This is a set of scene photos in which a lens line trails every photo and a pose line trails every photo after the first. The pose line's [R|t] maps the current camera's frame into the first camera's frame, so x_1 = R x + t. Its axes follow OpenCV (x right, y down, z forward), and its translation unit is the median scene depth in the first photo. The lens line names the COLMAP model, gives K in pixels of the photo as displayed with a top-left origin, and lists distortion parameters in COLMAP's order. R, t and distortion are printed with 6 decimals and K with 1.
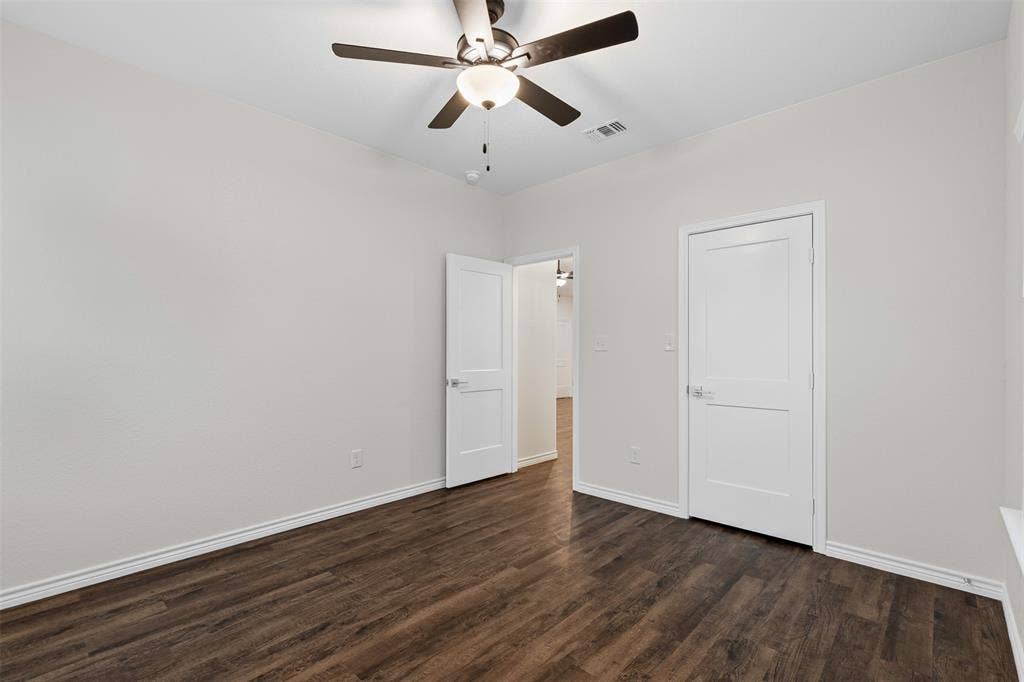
lens RADIAL K [[462.5, 0, 517.8], [0, 462.5, 350.6], [0, 0, 1]] dist [0.006849, -0.000363]
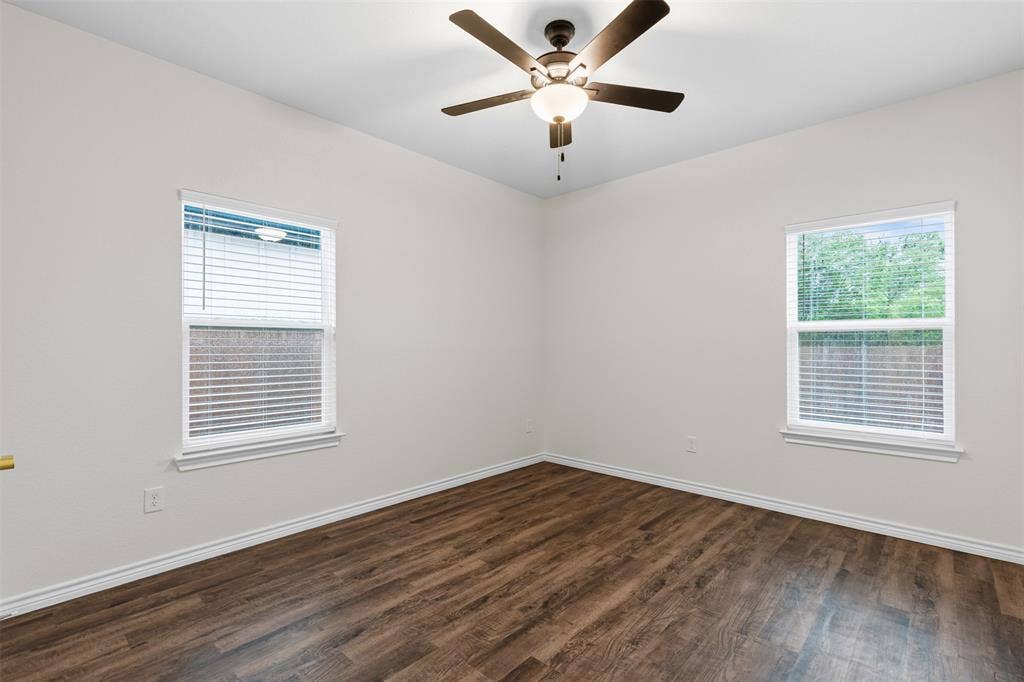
lens RADIAL K [[462.5, 0, 517.8], [0, 462.5, 350.6], [0, 0, 1]] dist [0.006849, -0.000363]
pose [[-0.999999, -0.001491, 0.000461, 0.030802], [-0.001490, 0.999993, 0.003468, 0.009044], [-0.000466, 0.003468, -0.999994, 2.048809]]
